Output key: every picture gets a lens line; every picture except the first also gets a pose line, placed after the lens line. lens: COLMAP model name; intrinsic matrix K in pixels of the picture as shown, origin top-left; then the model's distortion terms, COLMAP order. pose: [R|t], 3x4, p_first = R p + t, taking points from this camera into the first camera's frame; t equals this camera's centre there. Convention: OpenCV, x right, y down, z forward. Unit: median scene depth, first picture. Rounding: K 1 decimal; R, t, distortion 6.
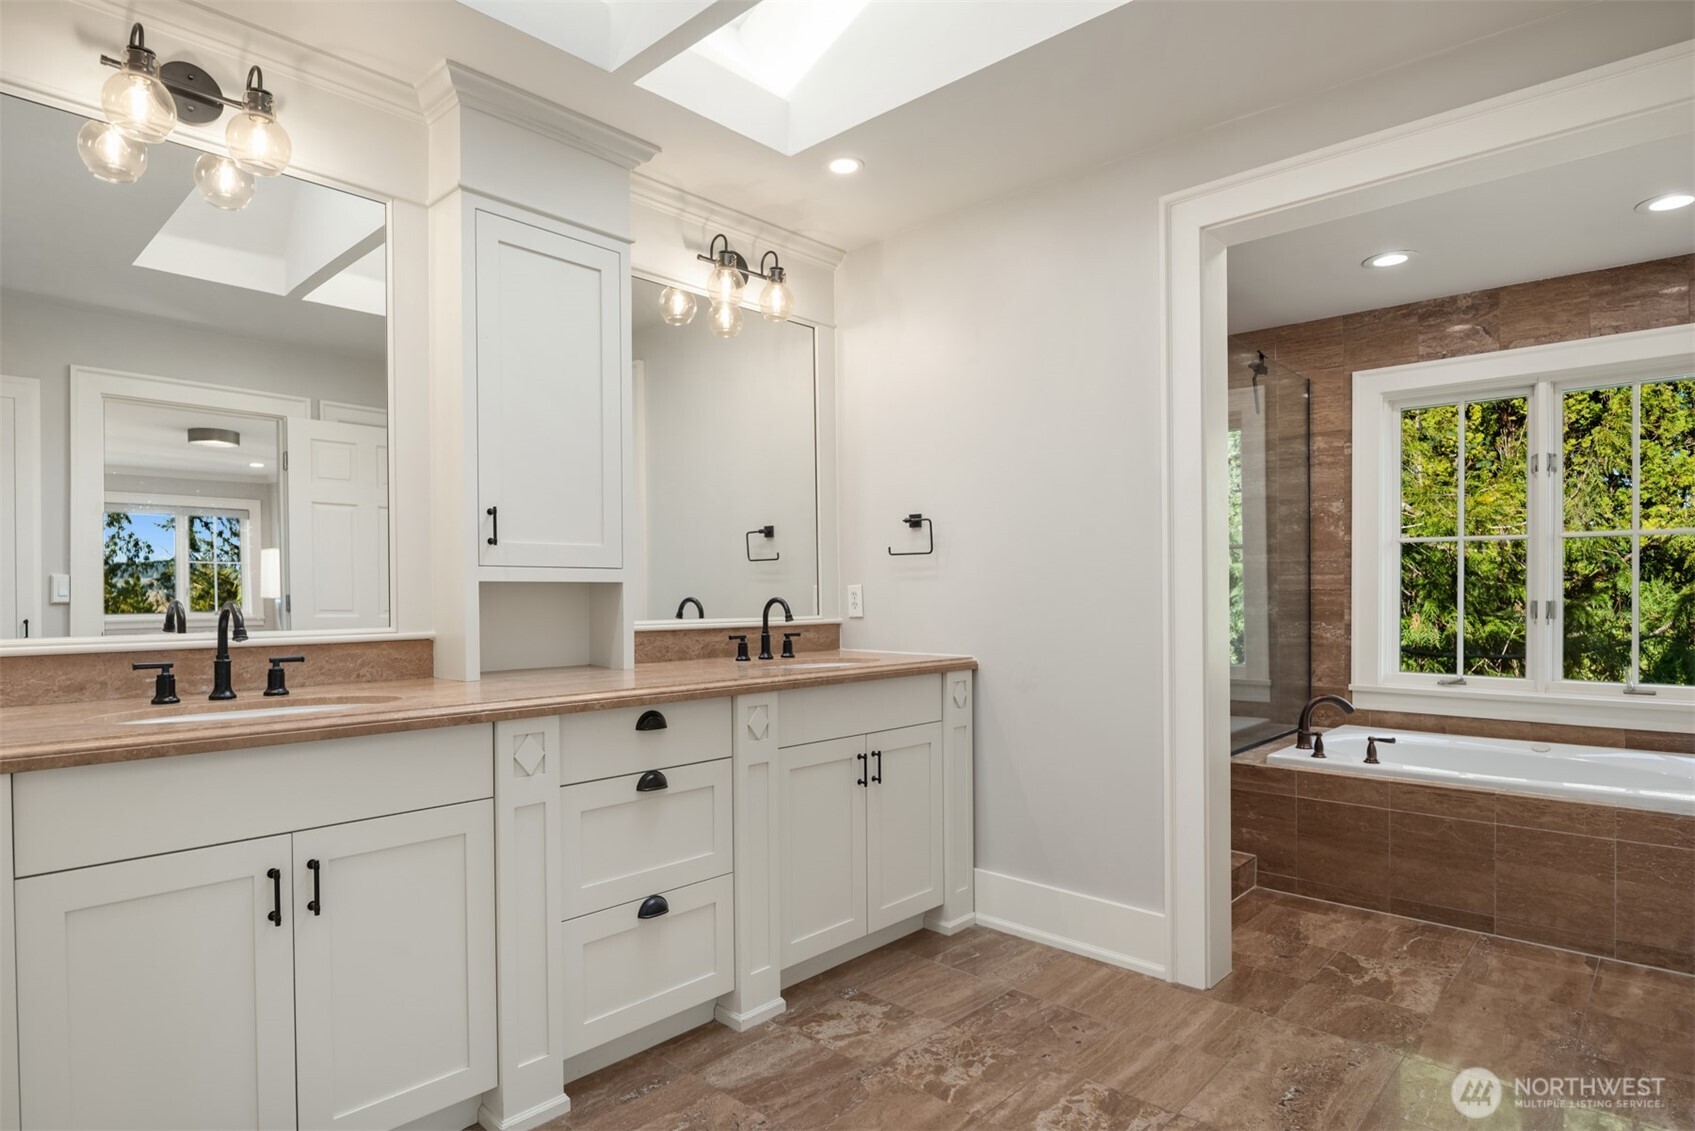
lens RADIAL K [[922.3, 0, 847.2], [0, 922.3, 576.1], [0, 0, 1]] dist [0.000692, -0.002127]
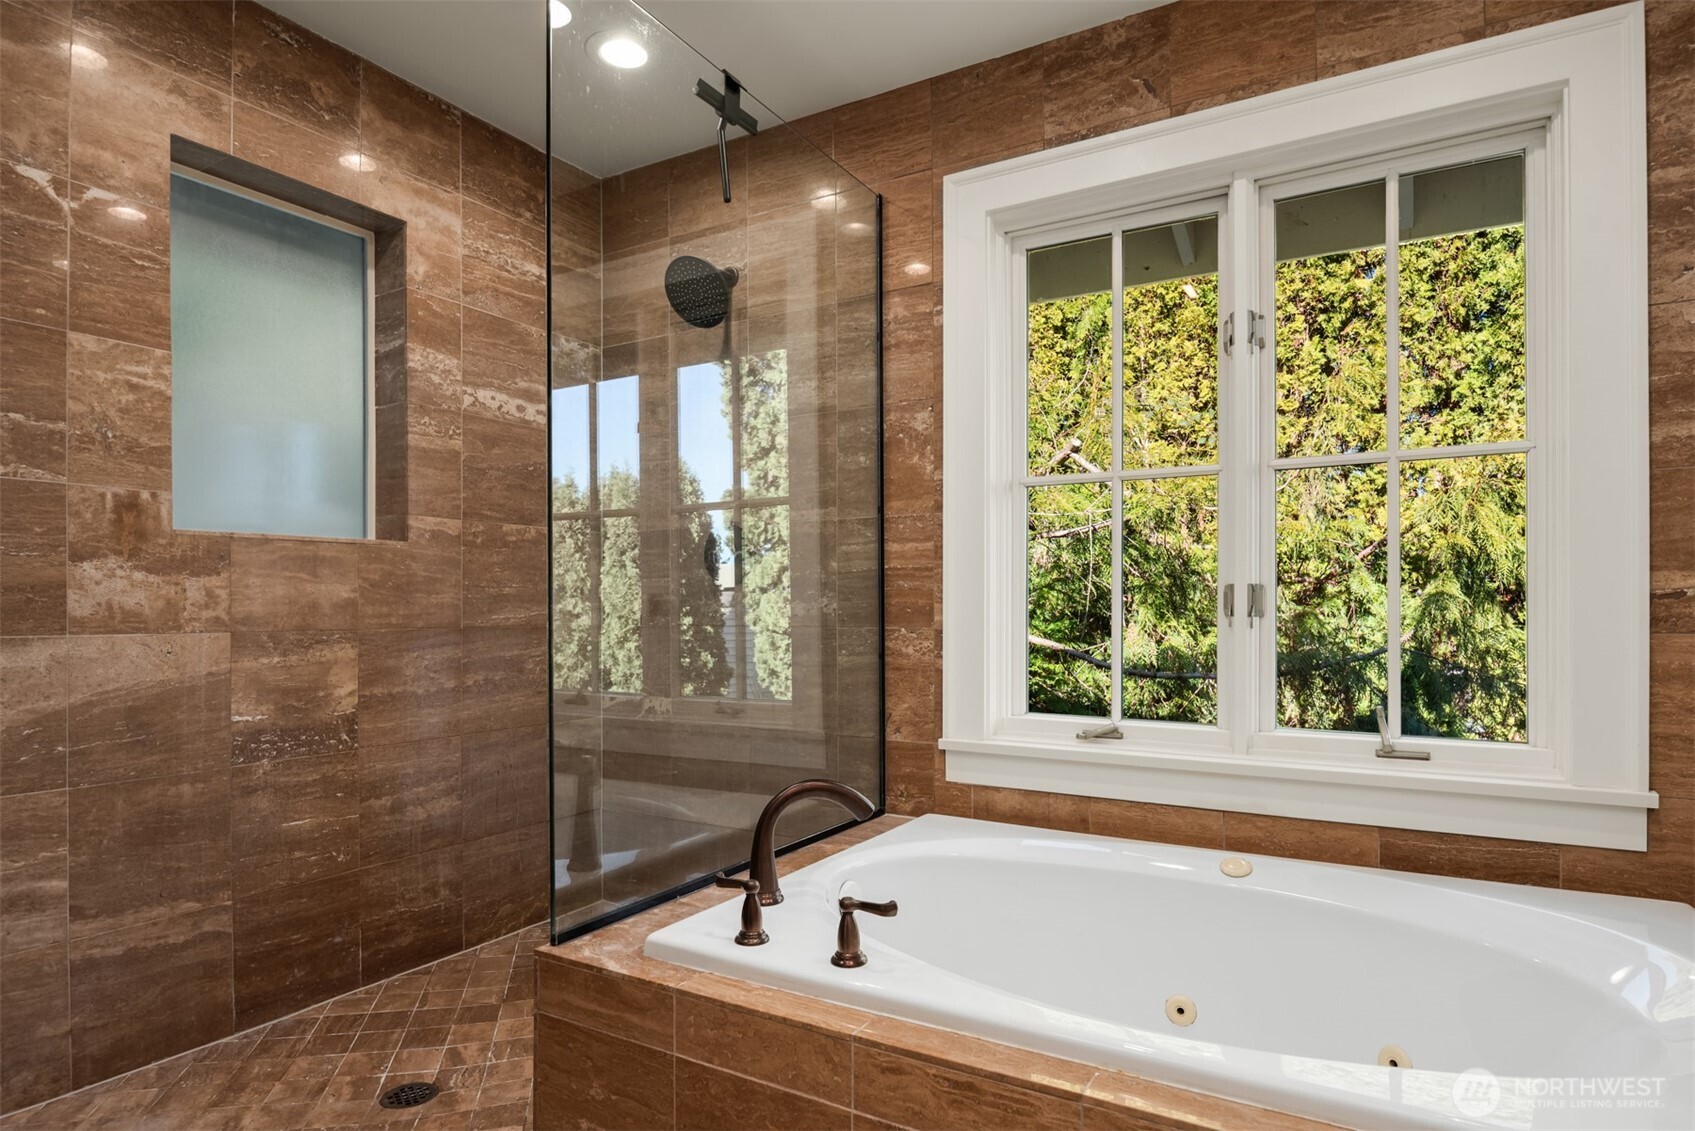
lens RADIAL K [[922.3, 0, 847.2], [0, 922.3, 576.1], [0, 0, 1]] dist [0.000692, -0.002127]
pose [[0.979757, 0.009646, 0.199956, 0.371500], [-0.005734, 0.999781, -0.020134, 0.030637], [-0.200106, 0.018580, 0.979598, 0.457827]]
